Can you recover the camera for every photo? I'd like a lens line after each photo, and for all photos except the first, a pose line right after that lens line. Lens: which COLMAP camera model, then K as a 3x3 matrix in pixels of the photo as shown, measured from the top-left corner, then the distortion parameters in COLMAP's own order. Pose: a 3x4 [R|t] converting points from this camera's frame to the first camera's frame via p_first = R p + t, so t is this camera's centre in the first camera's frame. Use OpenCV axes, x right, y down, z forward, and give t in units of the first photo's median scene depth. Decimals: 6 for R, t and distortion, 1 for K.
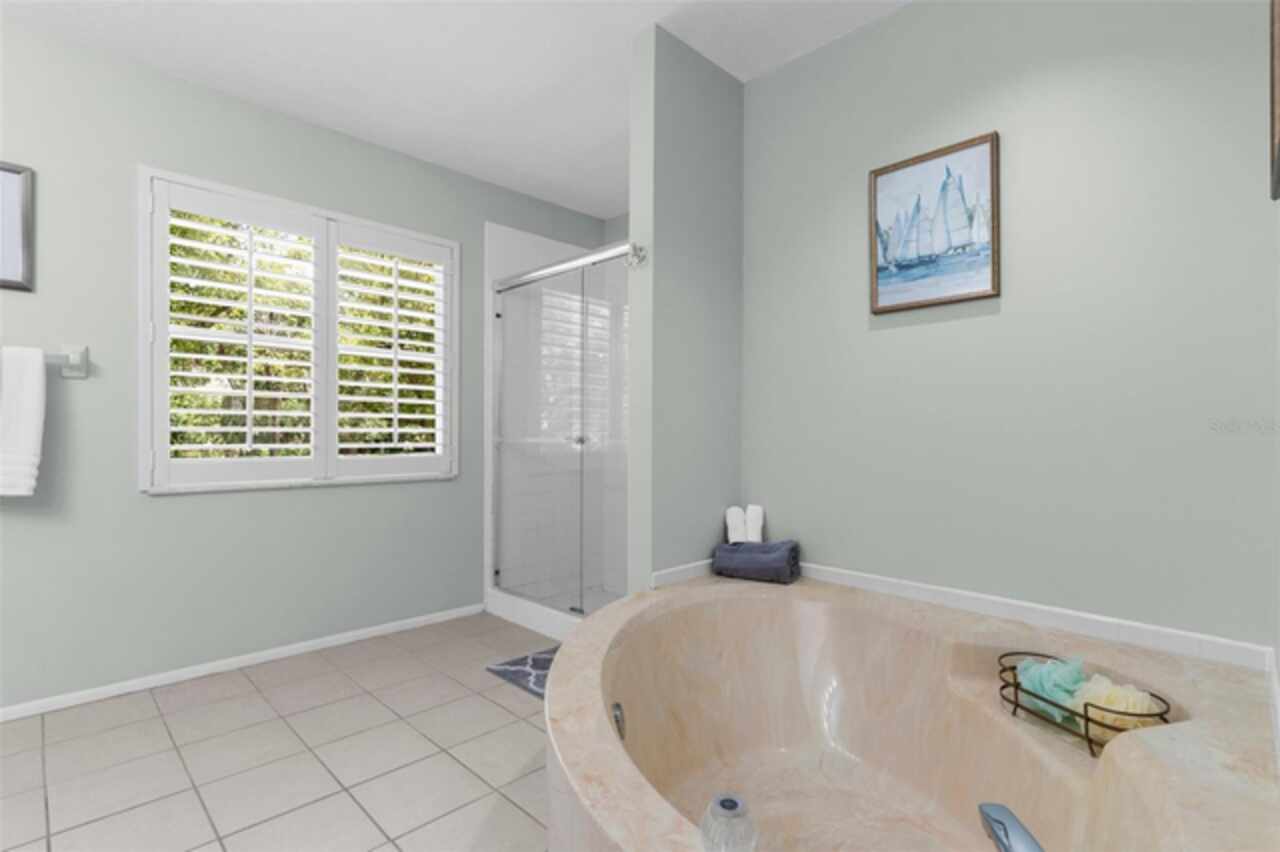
lens RADIAL K [[605.1, 0, 633.0], [0, 605.1, 437.0], [0, 0, 1]] dist [-0.004426, 0.002446]
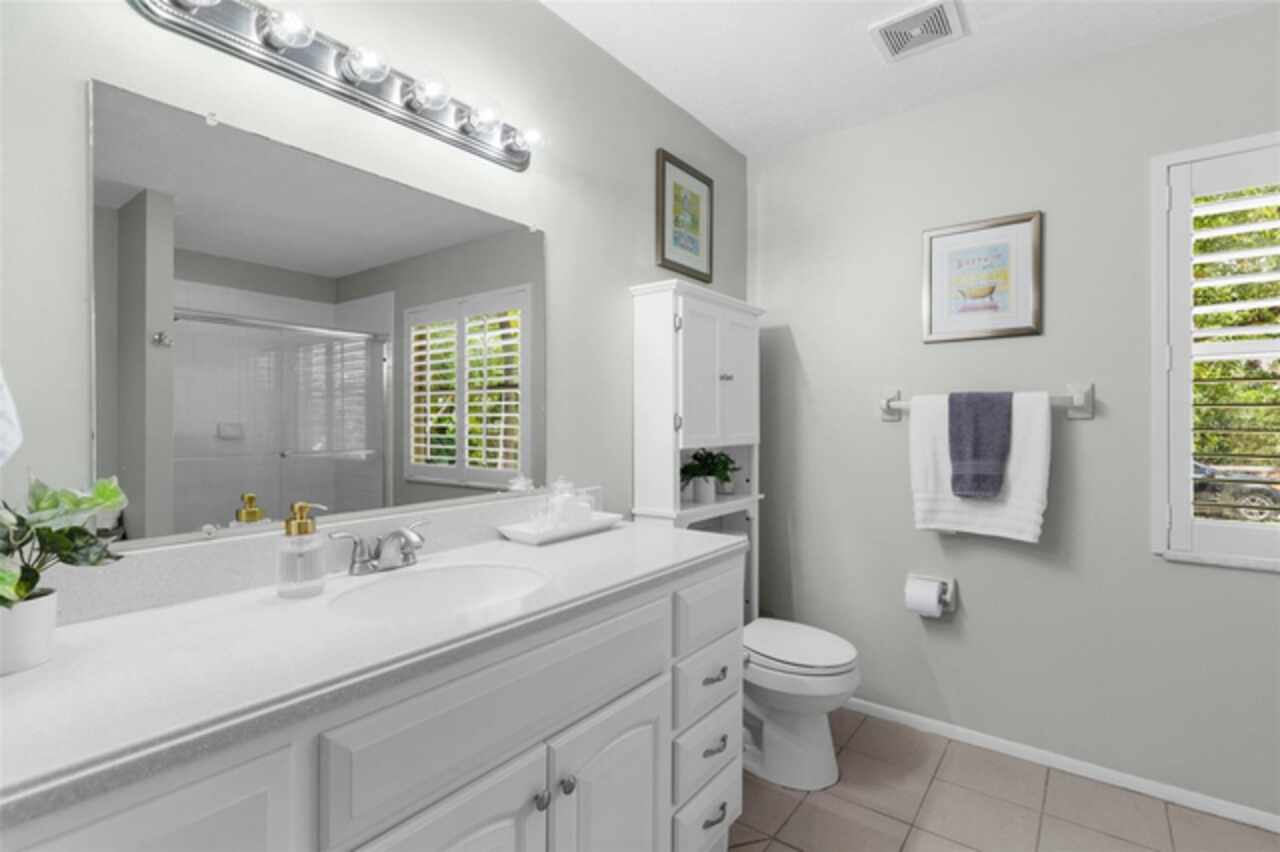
lens RADIAL K [[605.1, 0, 629.7], [0, 605.1, 420.0], [0, 0, 1]] dist [-0.004426, 0.002446]
pose [[0.130035, -0.009067, -0.991468, -0.083948], [-0.013728, 0.999846, -0.010944, -0.065528], [0.991414, 0.015034, 0.129890, 0.167678]]
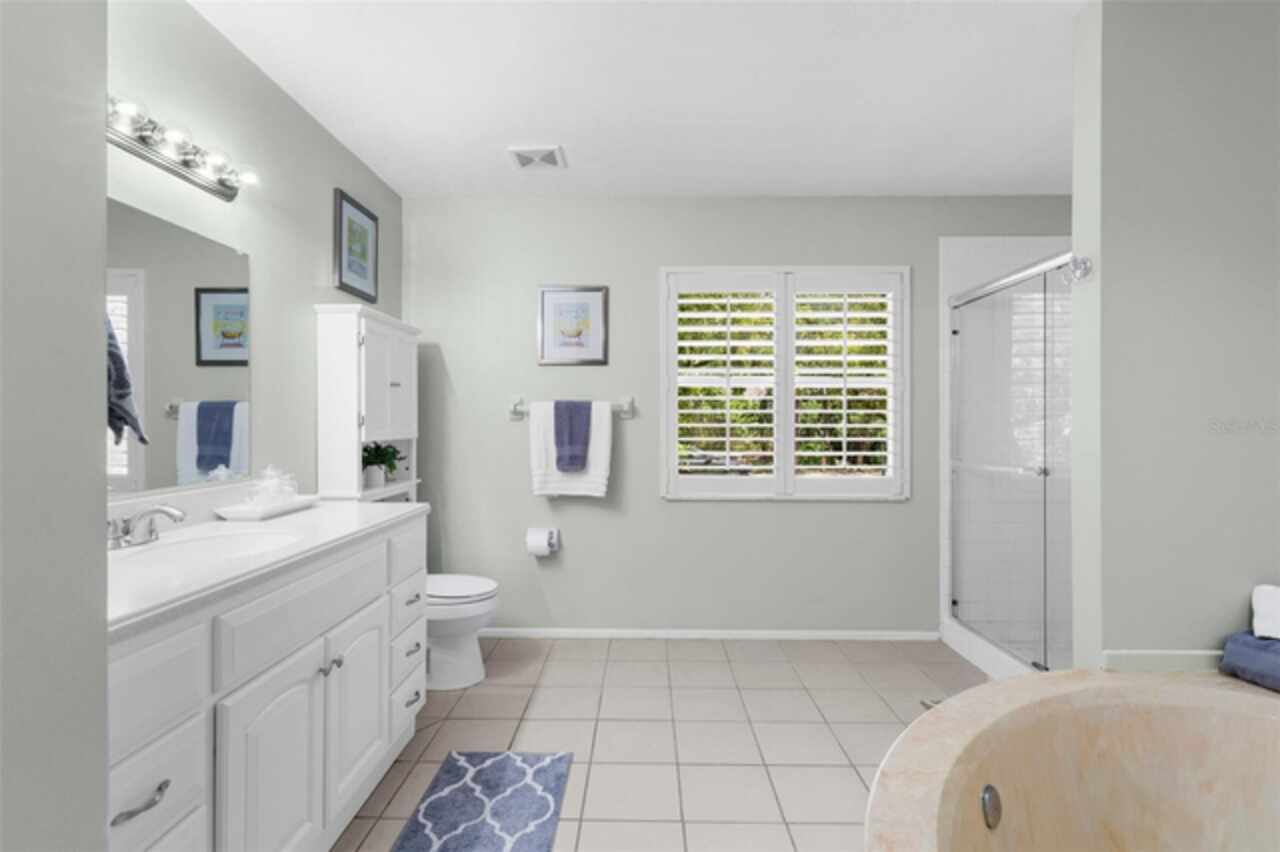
lens RADIAL K [[605.1, 0, 641.7], [0, 605.1, 427.8], [0, 0, 1]] dist [-0.004426, 0.002446]
pose [[0.702119, -0.001169, -0.712059, 0.142528], [-0.005113, 0.999965, -0.006683, -0.055939], [0.712042, 0.008333, 0.702088, -0.021392]]
